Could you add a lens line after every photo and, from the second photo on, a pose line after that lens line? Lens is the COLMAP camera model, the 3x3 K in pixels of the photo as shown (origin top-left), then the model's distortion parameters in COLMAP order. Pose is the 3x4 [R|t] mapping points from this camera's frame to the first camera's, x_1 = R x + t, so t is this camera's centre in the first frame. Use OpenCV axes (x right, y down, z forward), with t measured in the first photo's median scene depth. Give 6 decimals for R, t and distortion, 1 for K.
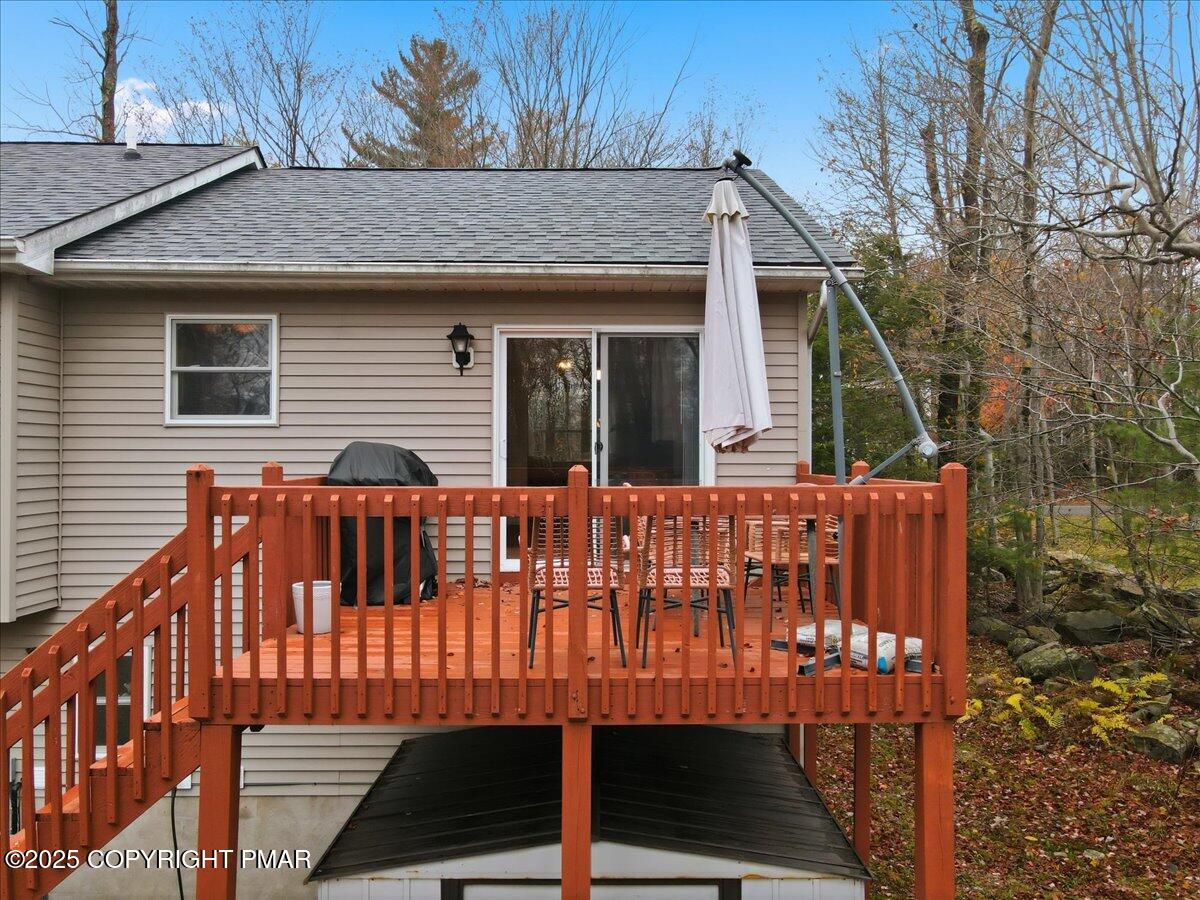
lens RADIAL K [[880.1, 0, 600.8], [0, 880.1, 442.1], [0, 0, 1]] dist [0.000057, 0.005736]
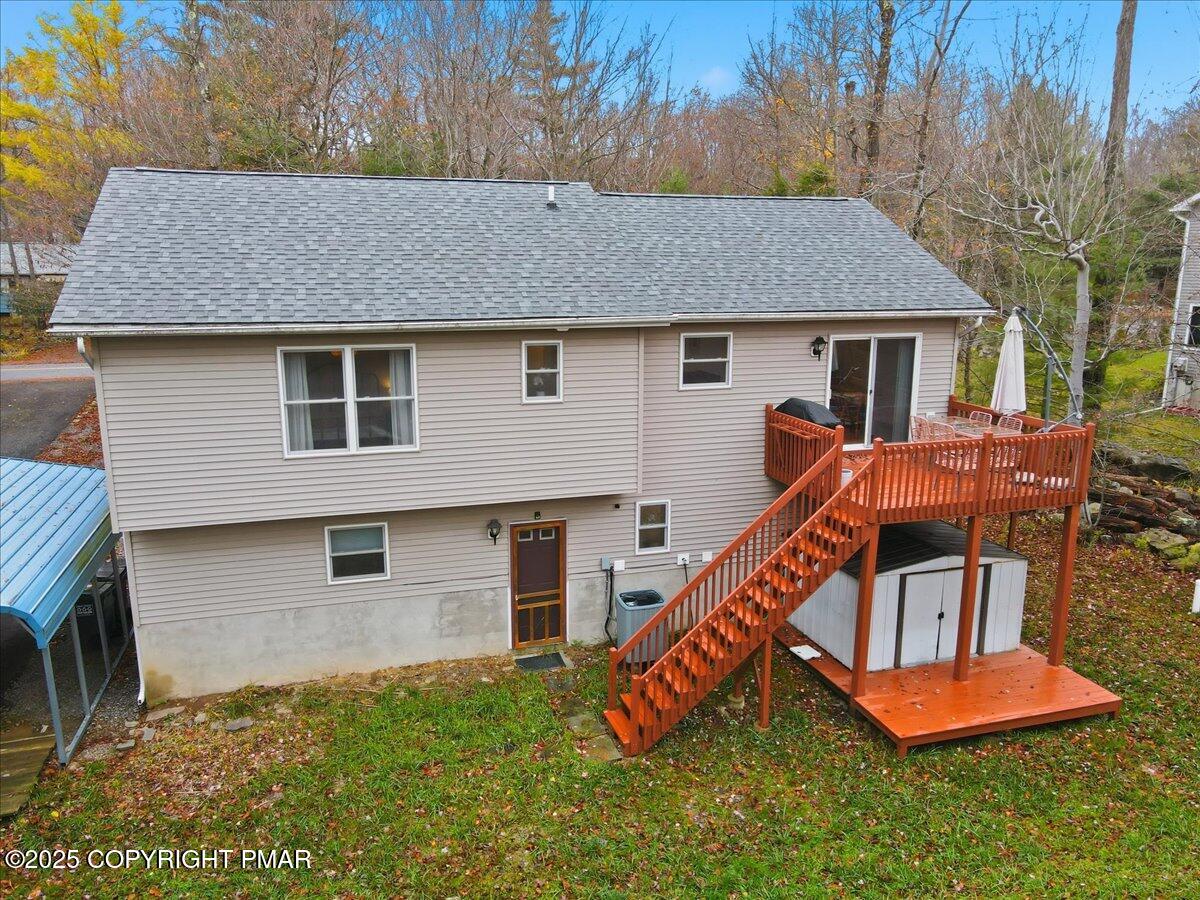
lens RADIAL K [[880.1, 0, 600.8], [0, 880.1, 442.1], [0, 0, 1]] dist [0.000057, 0.005736]
pose [[0.959244, -0.057939, 0.276576, -1.212943], [-0.005100, 0.975045, 0.221948, -0.341985], [-0.282534, -0.214313, 0.935010, -0.814352]]
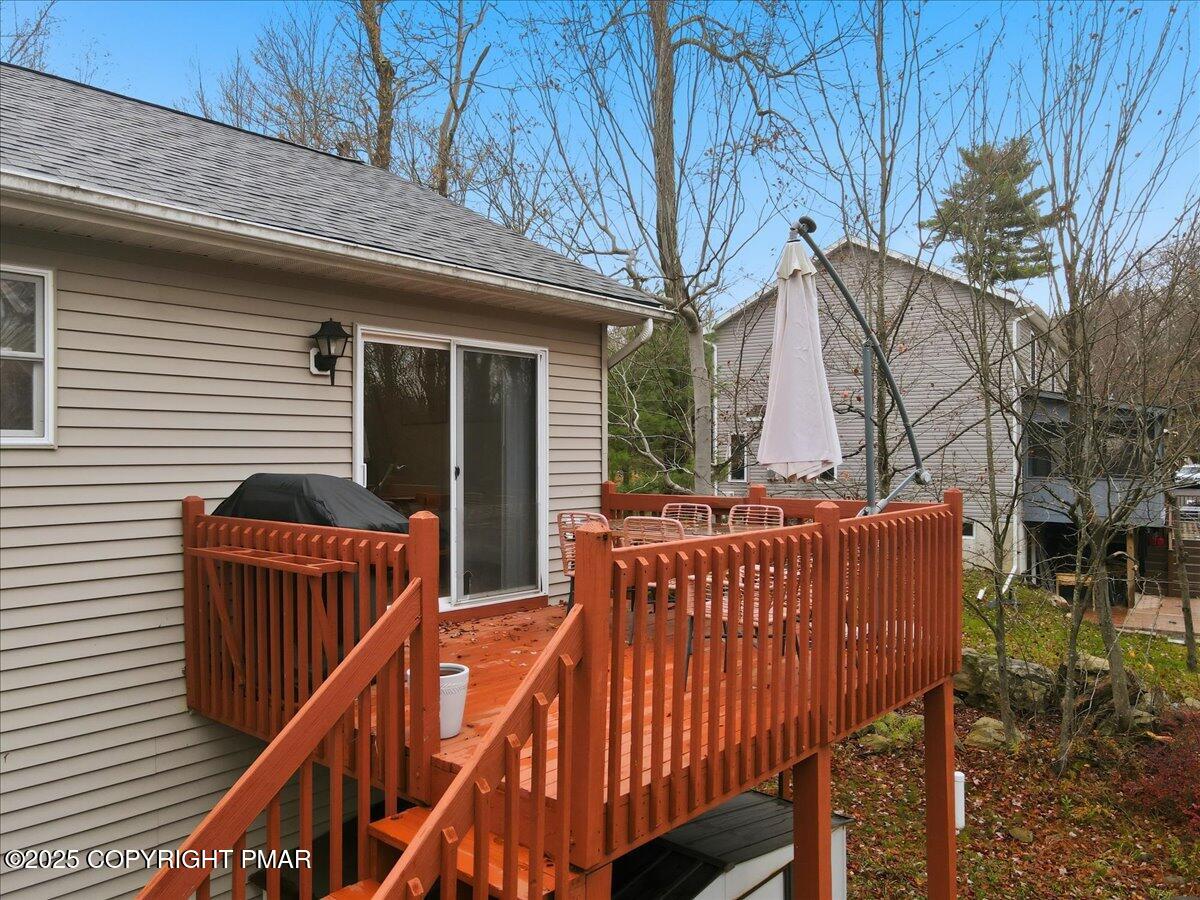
lens RADIAL K [[880.1, 0, 600.8], [0, 880.1, 442.1], [0, 0, 1]] dist [0.000057, 0.005736]
pose [[0.664863, 0.006771, 0.746934, -0.578790], [-0.007316, 0.999970, -0.002553, -0.023552], [-0.746929, -0.003767, 0.664893, 0.290767]]
